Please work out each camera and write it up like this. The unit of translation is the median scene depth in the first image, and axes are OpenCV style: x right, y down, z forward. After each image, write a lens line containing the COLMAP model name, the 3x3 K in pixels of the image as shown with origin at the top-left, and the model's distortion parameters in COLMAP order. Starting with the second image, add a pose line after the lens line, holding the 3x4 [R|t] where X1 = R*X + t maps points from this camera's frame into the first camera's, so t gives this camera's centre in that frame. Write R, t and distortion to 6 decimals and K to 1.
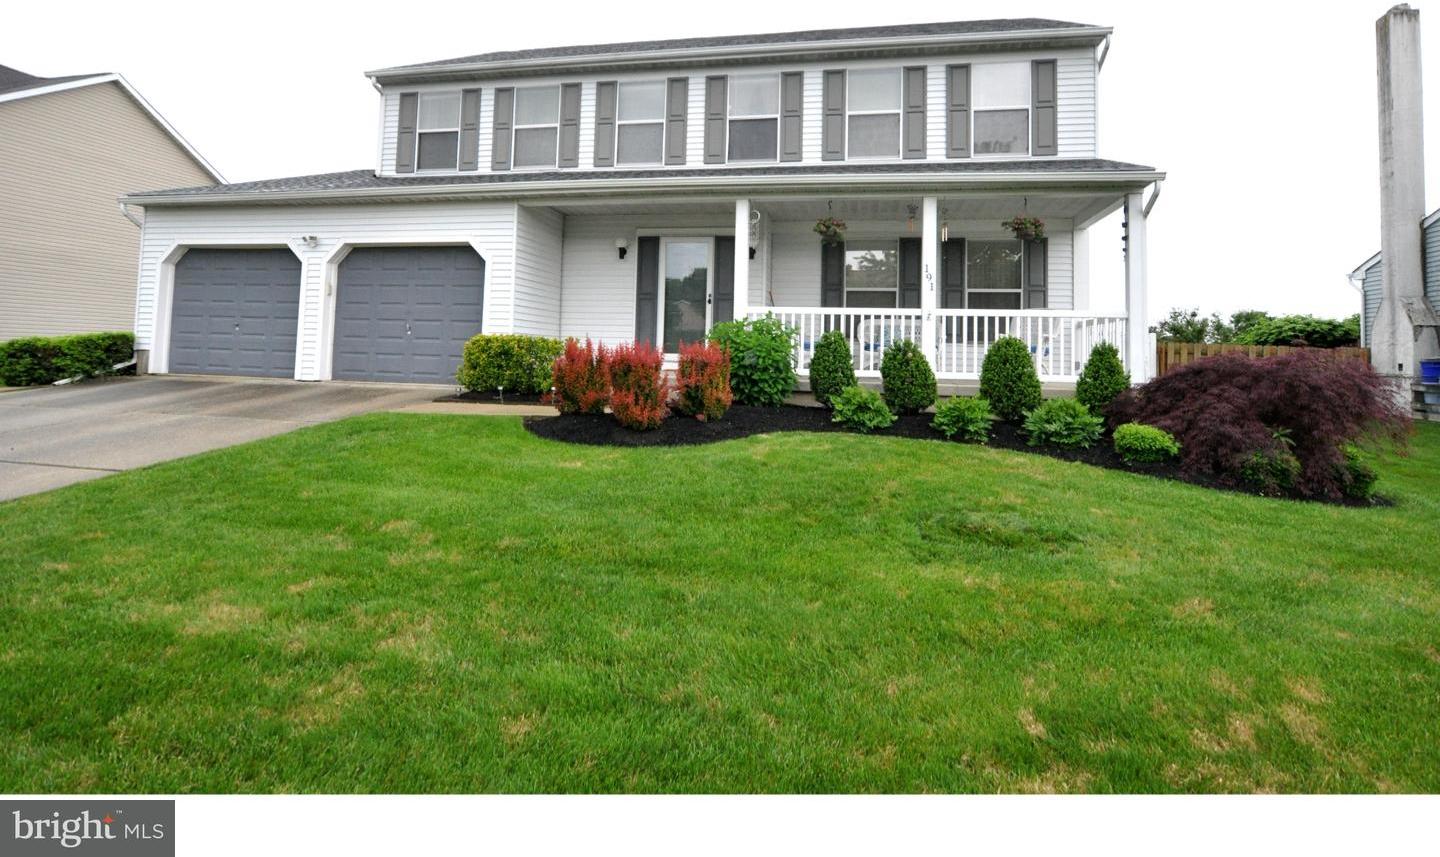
lens RADIAL K [[745.6, 0, 720.0], [0, 745.6, 428.5], [0, 0, 1]] dist [-0.012382, -0.000681]
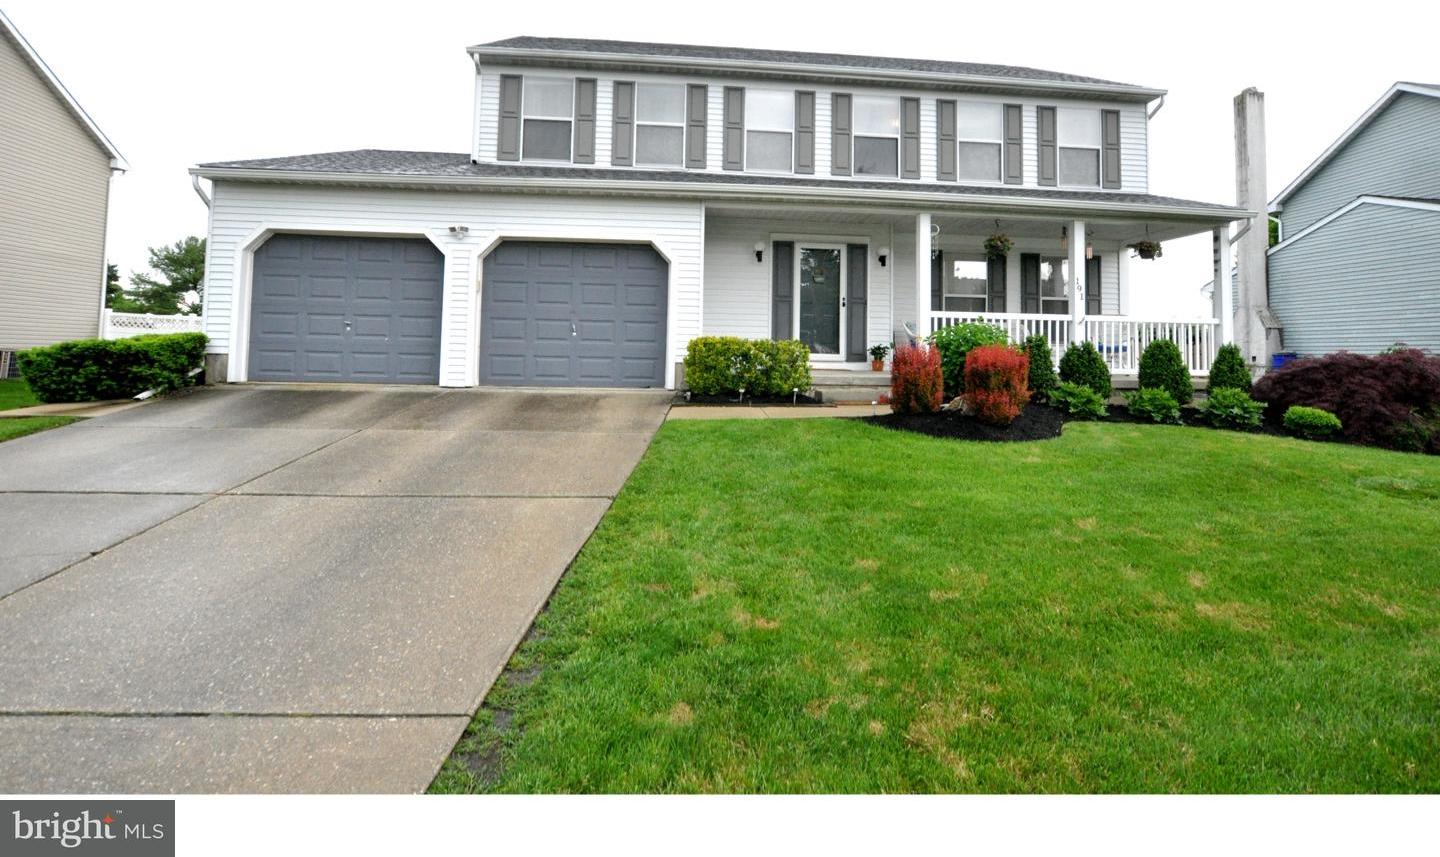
lens RADIAL K [[693.8, 0, 720.0], [0, 693.8, 428.5], [0, 0, 1]] dist [-0.014340, 0.000489]
pose [[0.954105, -0.040265, 0.296752, -0.481549], [0.034935, 0.999119, 0.023244, -0.021066], [-0.297426, -0.011810, 0.954672, 0.095737]]
